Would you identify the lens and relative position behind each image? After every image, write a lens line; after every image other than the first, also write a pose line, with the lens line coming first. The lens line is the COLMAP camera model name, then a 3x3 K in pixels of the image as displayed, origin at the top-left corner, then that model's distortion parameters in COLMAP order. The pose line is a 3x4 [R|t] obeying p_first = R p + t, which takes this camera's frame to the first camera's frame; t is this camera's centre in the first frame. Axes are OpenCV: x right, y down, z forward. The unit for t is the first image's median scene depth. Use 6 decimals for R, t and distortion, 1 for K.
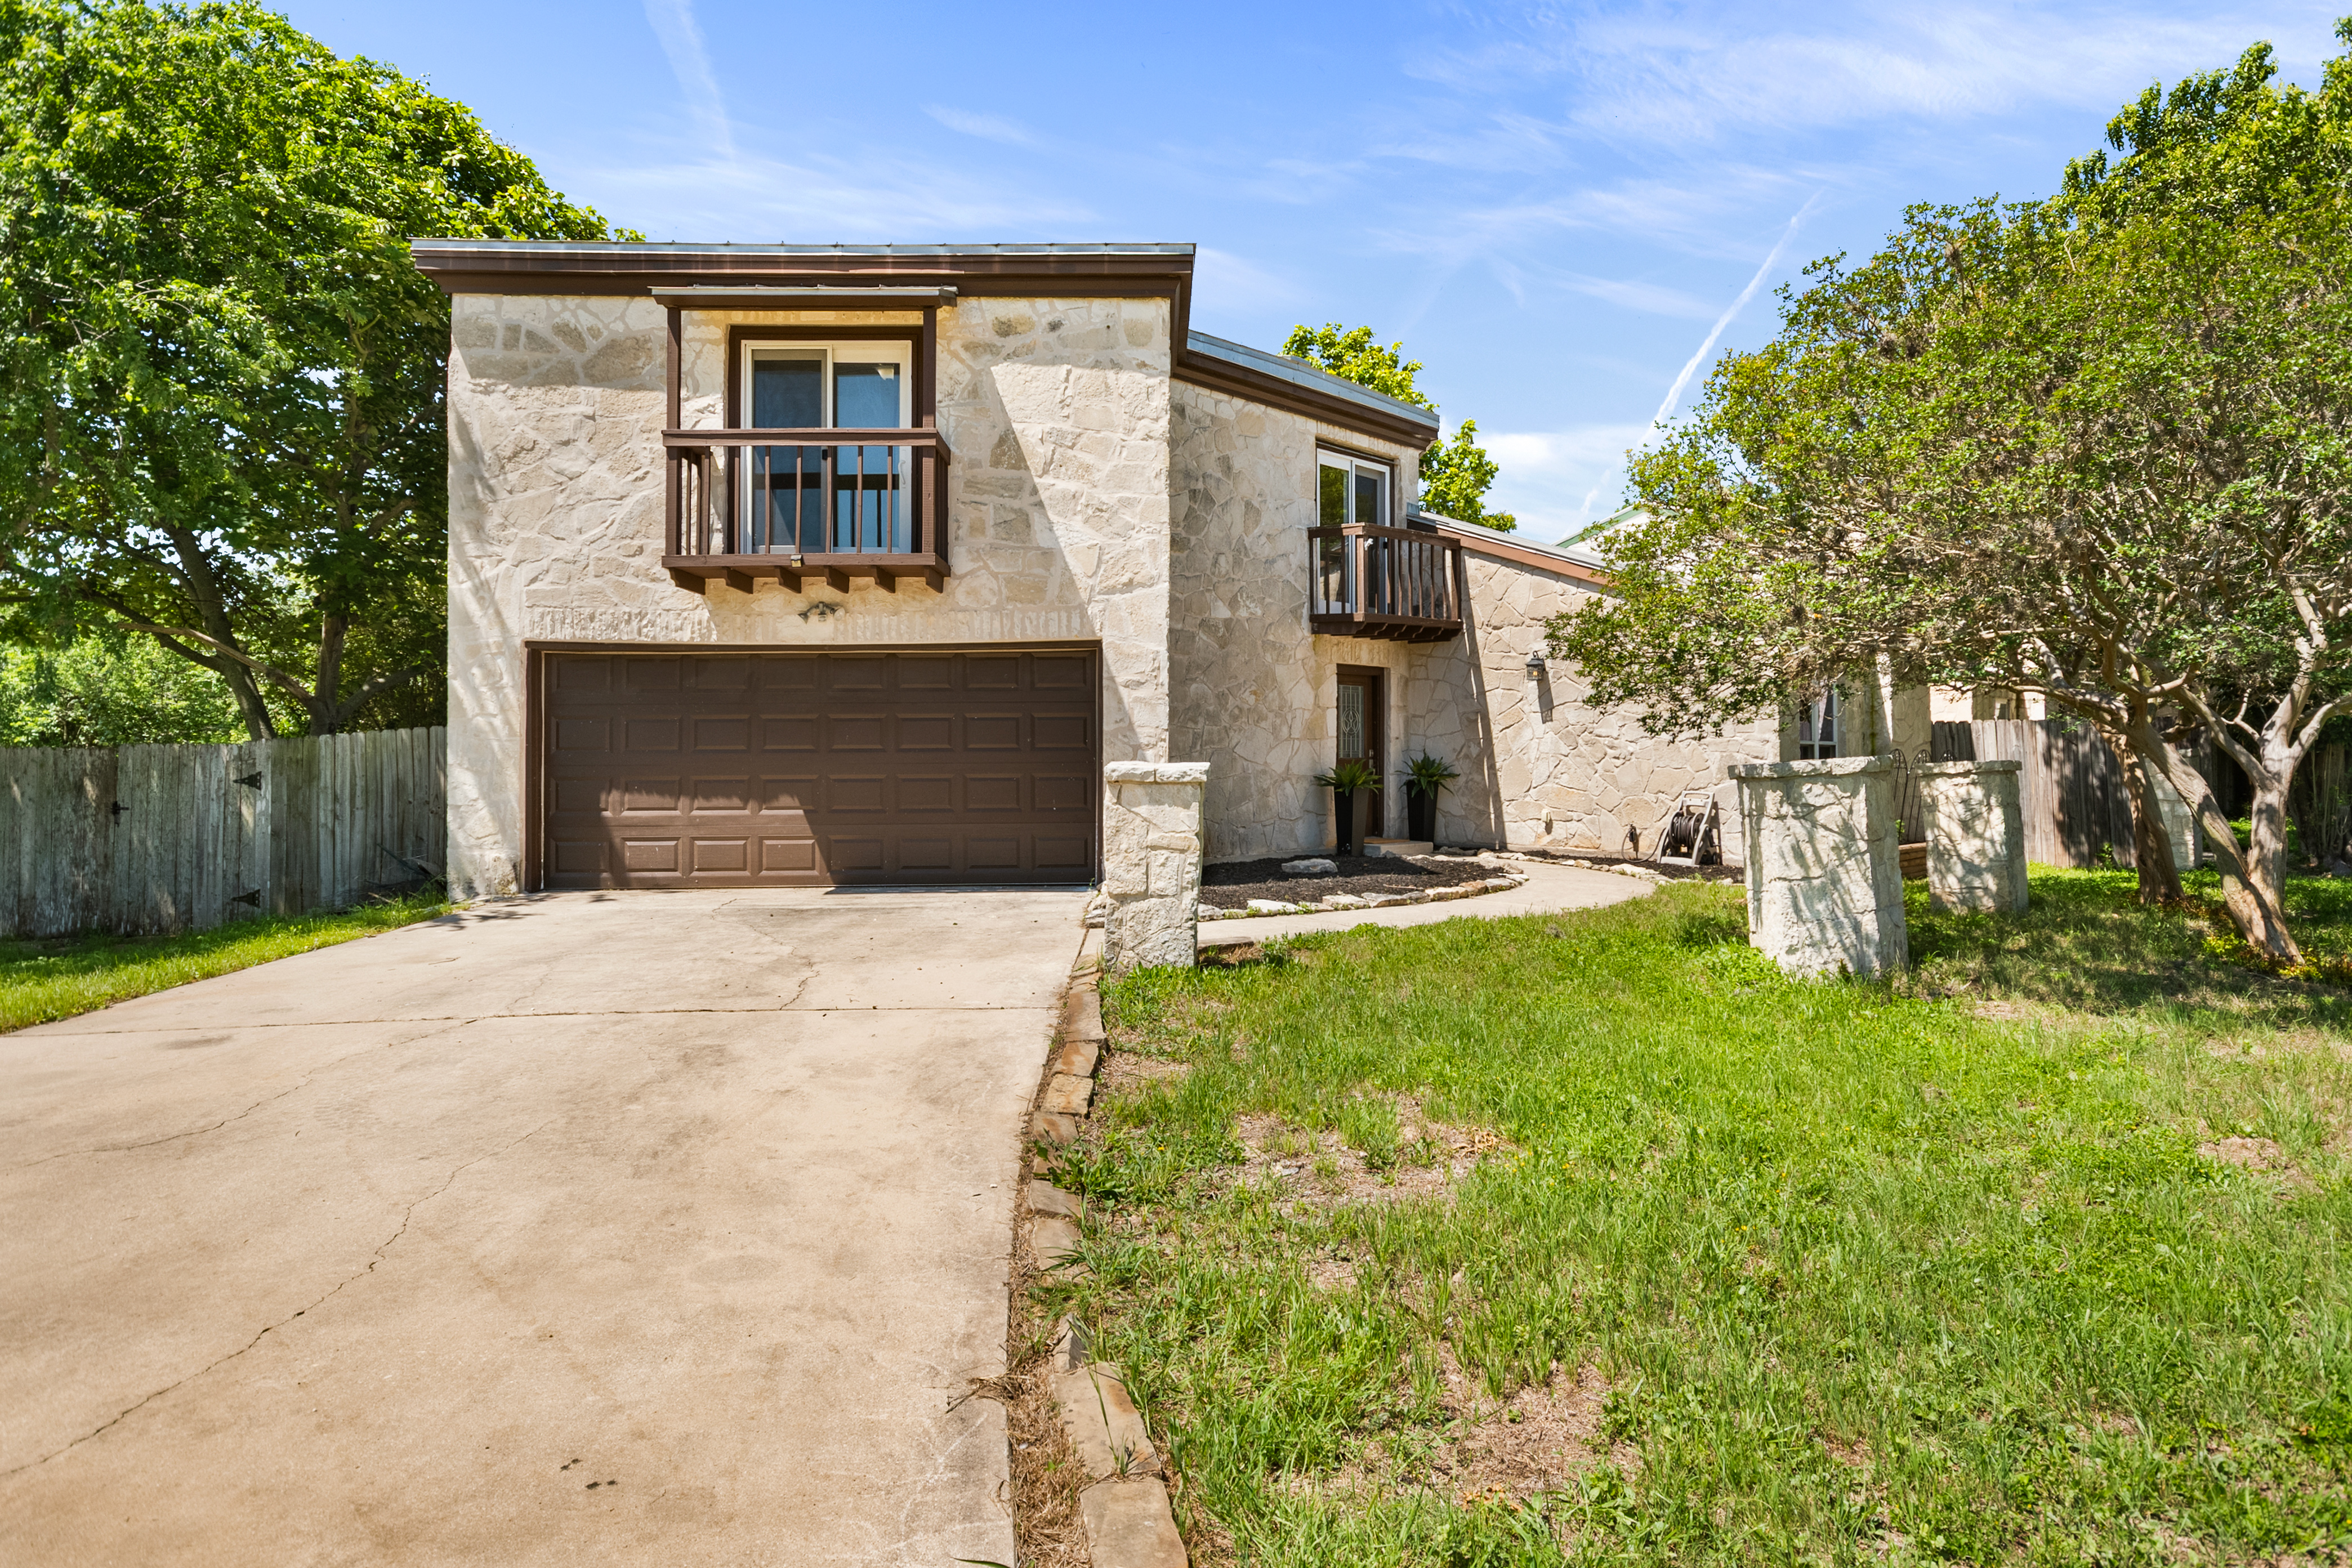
lens RADIAL K [[1398.0, 0, 1185.7], [0, 1398.0, 699.9], [0, 0, 1]] dist [0.013302, -0.001303]
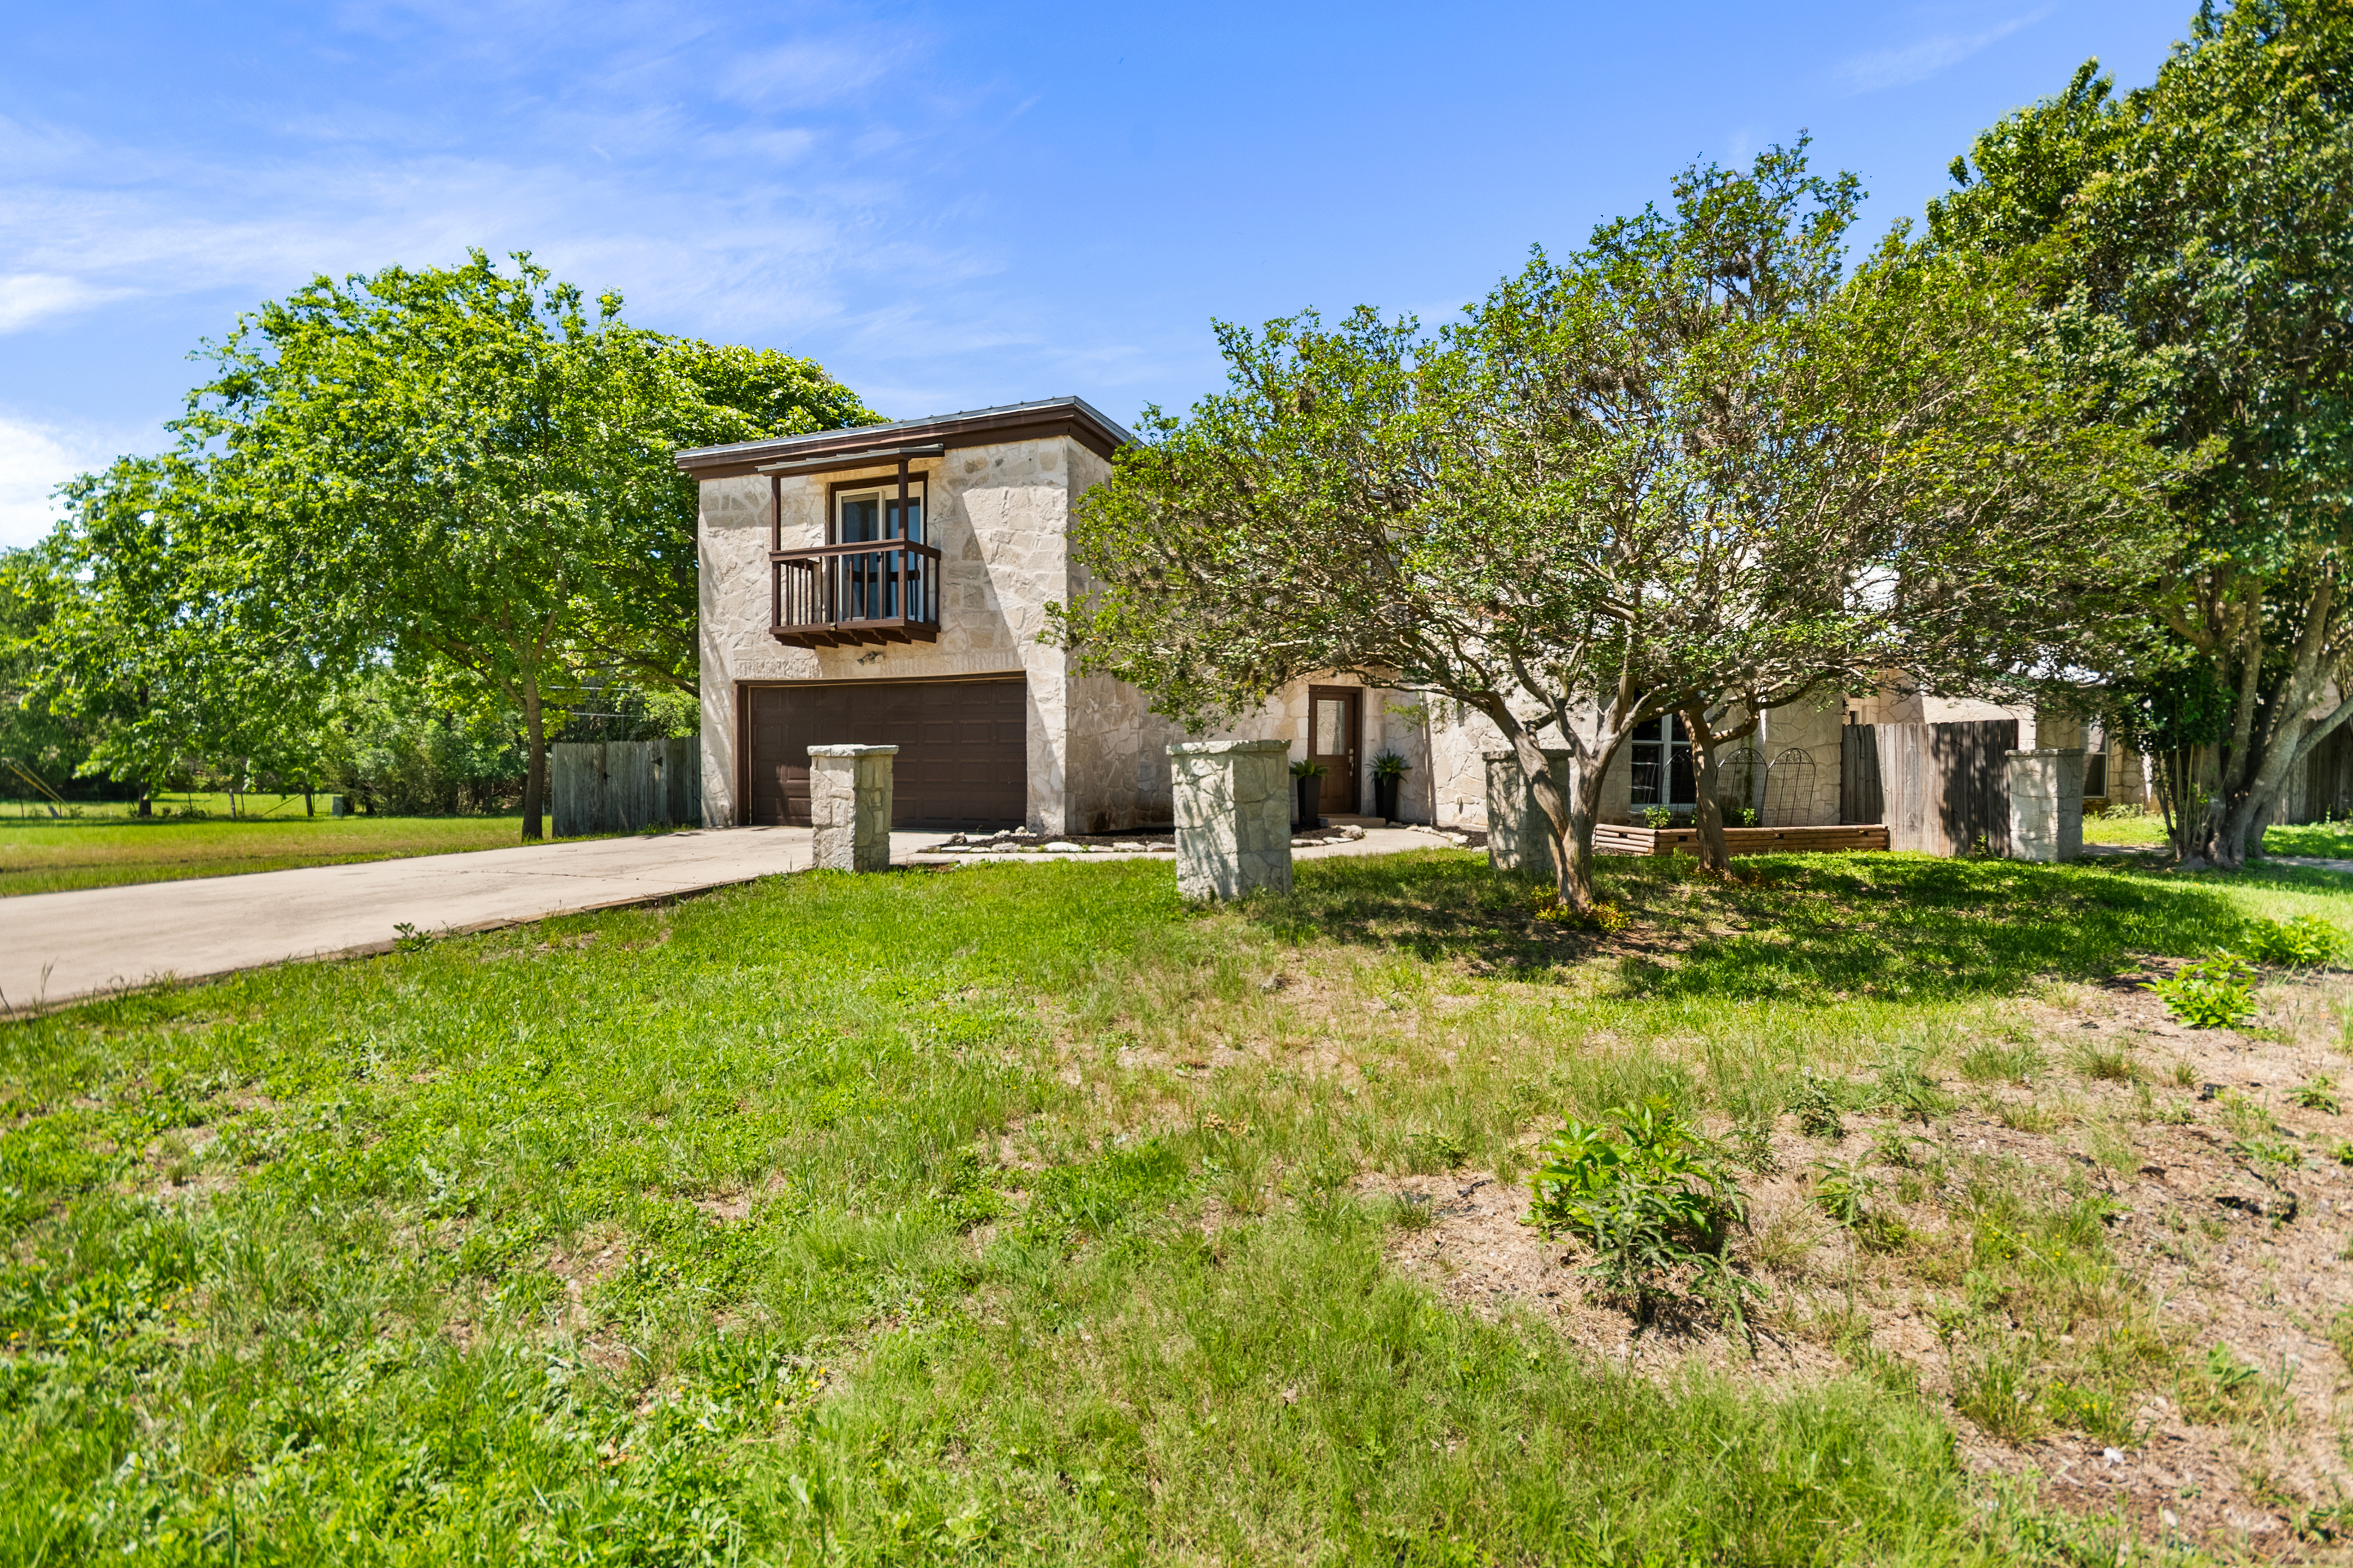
lens RADIAL K [[1045.2, 0, 1180.0], [0, 1045.2, 771.2], [0, 0, 1]] dist [-0.001135, -0.001031]
pose [[0.924013, 0.009897, -0.382232, 0.521334], [0.008412, 0.998897, 0.046200, 0.014711], [0.382267, -0.045905, 0.922911, 0.020839]]
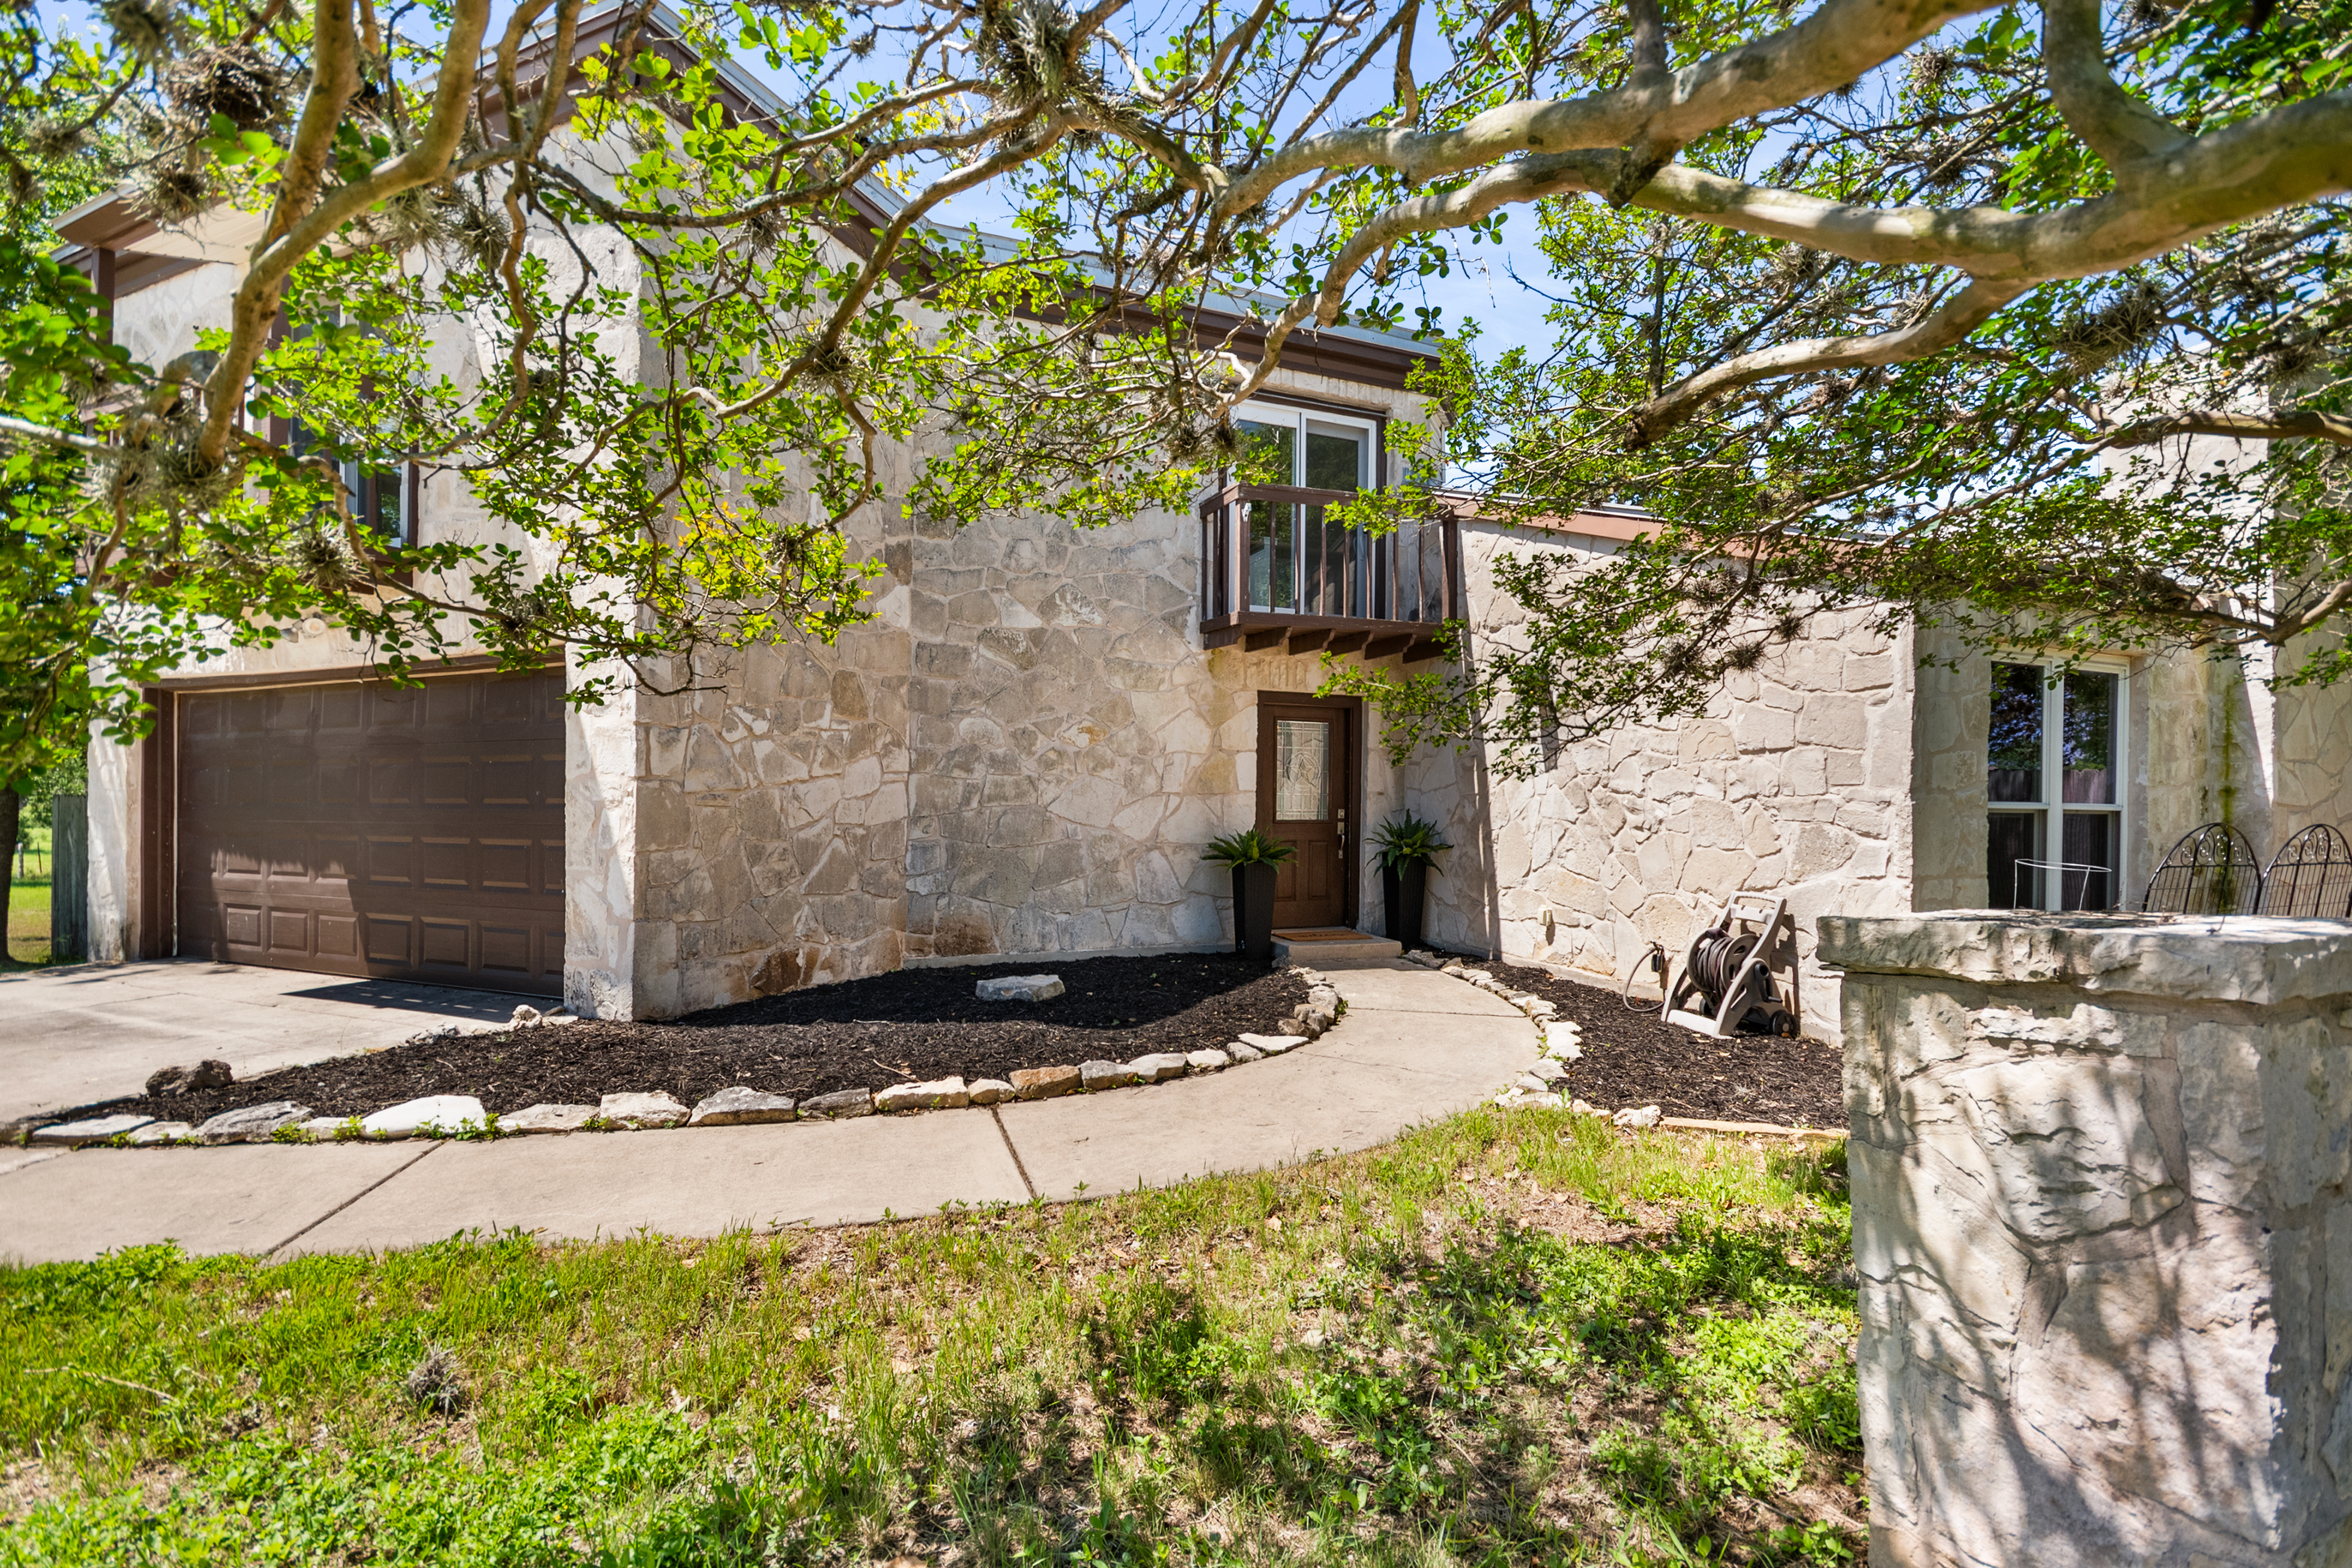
lens RADIAL K [[1044.7, 0, 1187.7], [0, 1044.7, 787.1], [0, 0, 1]] dist [-0.001135, -0.001031]
pose [[0.909359, 0.002839, -0.416002, 0.412675], [0.007636, 0.999694, 0.023514, 0.015676], [0.415942, -0.024559, 0.909060, 0.669271]]
